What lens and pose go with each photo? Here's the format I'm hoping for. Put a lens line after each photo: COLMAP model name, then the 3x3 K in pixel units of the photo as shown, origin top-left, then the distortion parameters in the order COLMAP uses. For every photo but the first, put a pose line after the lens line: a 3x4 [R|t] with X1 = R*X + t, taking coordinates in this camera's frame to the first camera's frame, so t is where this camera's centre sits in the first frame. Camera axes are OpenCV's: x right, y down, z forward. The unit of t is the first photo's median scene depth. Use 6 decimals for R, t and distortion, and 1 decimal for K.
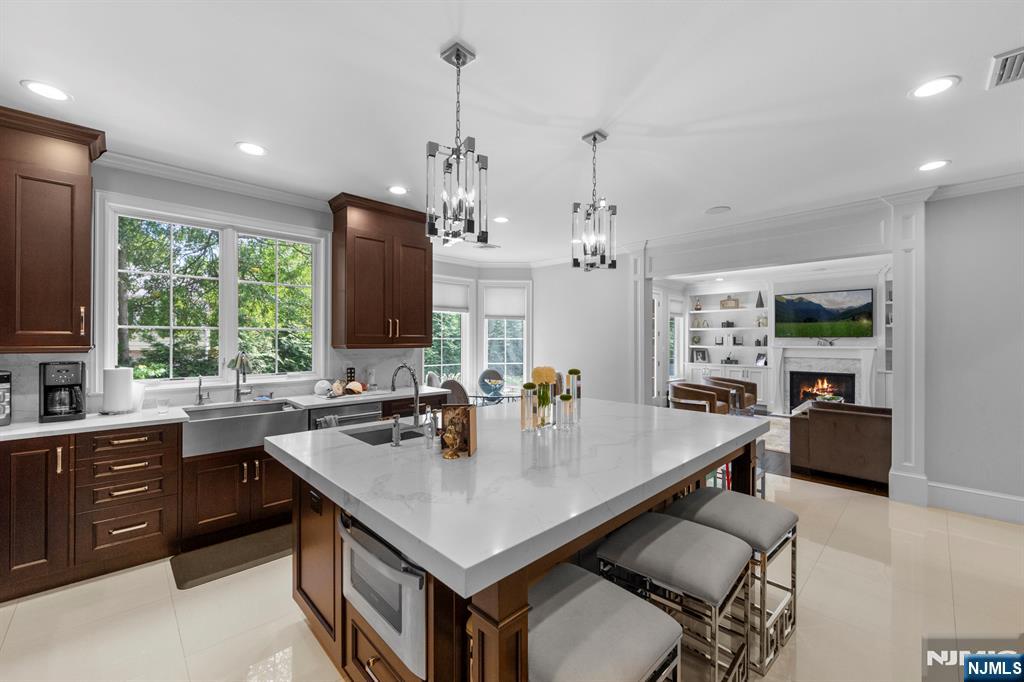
lens RADIAL K [[406.6, 0, 512.7], [0, 406.6, 338.0], [0, 0, 1]] dist [-0.001218, -0.000089]
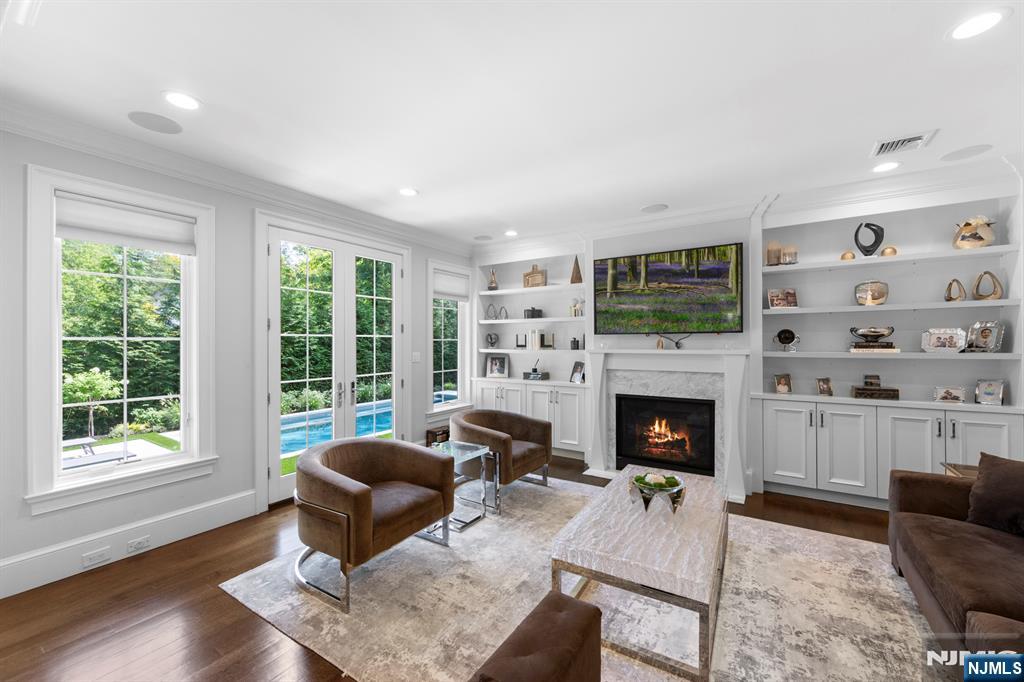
lens RADIAL K [[406.6, 0, 513.0], [0, 406.6, 341.2], [0, 0, 1]] dist [-0.001218, -0.000089]
pose [[0.975942, -0.008235, 0.217874, 0.388031], [0.005774, 0.999912, 0.011932, 0.000479], [-0.217954, -0.010387, 0.975904, 0.444390]]
